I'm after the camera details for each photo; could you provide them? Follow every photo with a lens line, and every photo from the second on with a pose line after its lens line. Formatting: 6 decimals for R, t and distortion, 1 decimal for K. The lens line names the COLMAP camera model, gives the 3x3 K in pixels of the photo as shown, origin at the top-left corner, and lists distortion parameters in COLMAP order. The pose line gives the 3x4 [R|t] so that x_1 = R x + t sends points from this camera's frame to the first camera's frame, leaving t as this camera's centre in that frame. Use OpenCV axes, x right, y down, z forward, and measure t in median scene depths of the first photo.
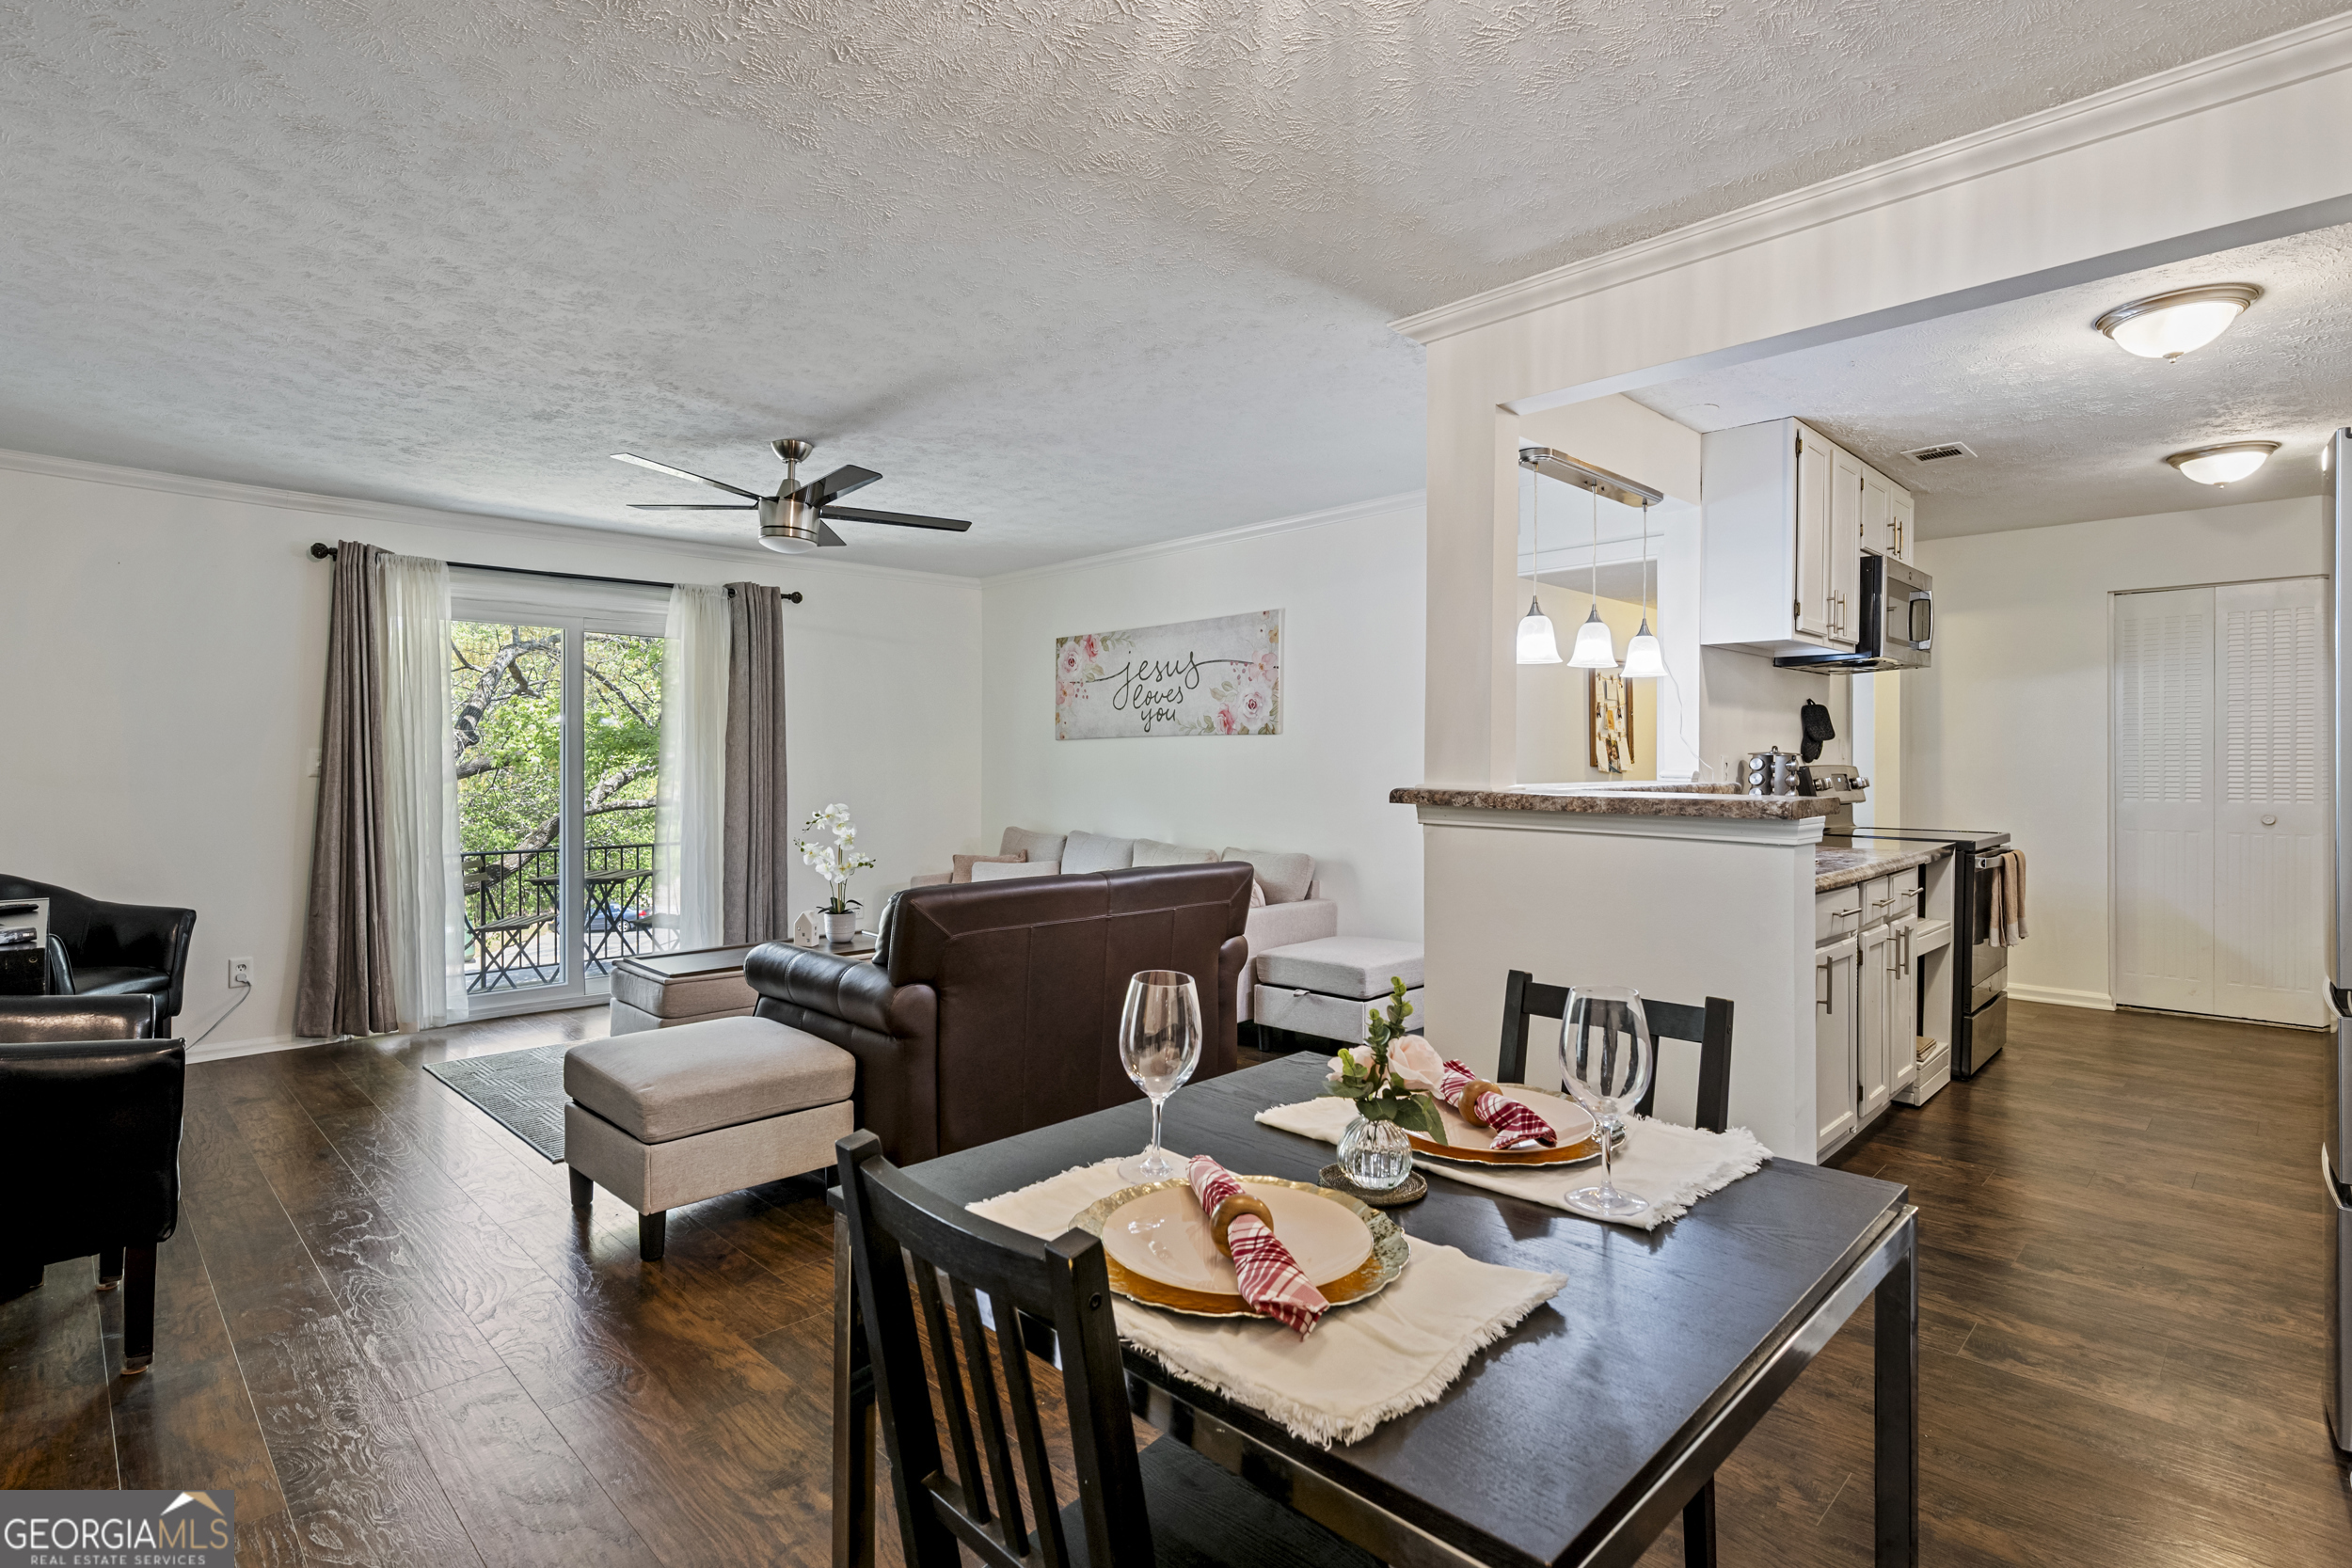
lens RADIAL K [[1146.7, 0, 1175.0], [0, 1146.7, 769.2], [0, 0, 1]] dist [-0.000006, 0.000188]
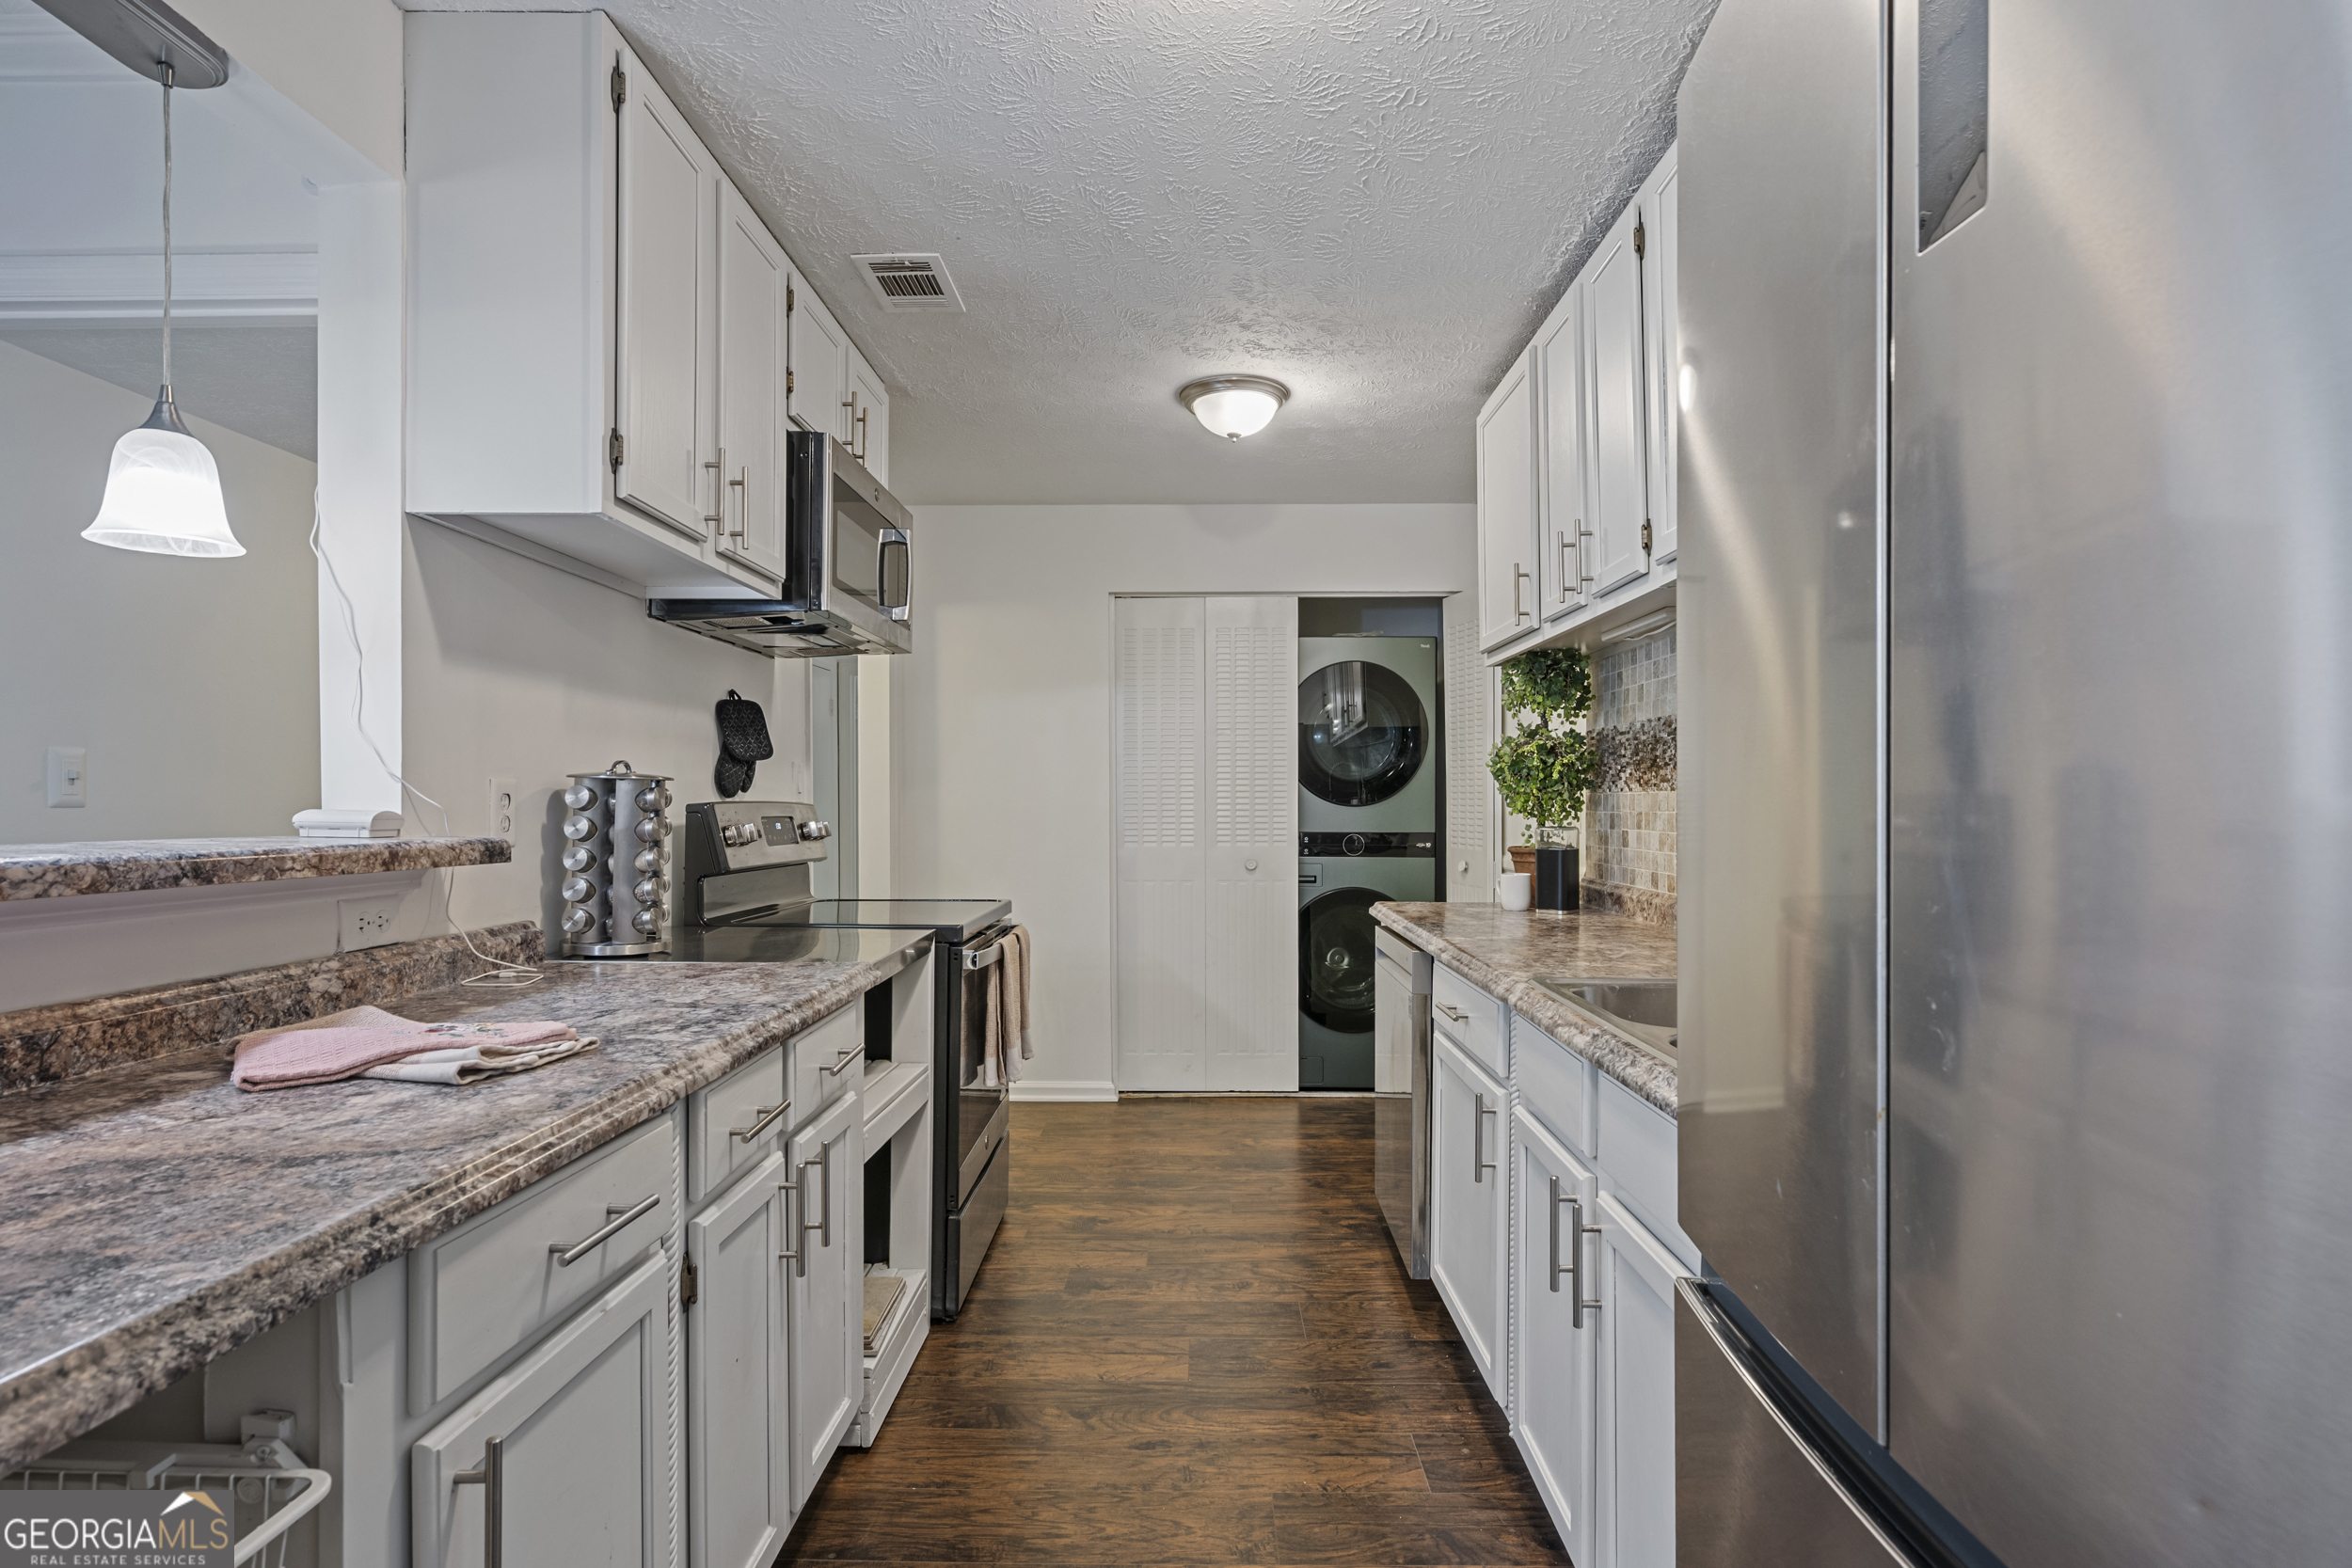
lens RADIAL K [[1185.6, 0, 1175.8], [0, 1185.6, 810.5], [0, 0, 1]] dist [-0.000004, 0.000001]
pose [[0.723838, -0.003458, 0.689961, 0.296546], [0.005731, 0.999983, -0.001000, 0.002674], [-0.689946, 0.004678, 0.723846, 0.399978]]
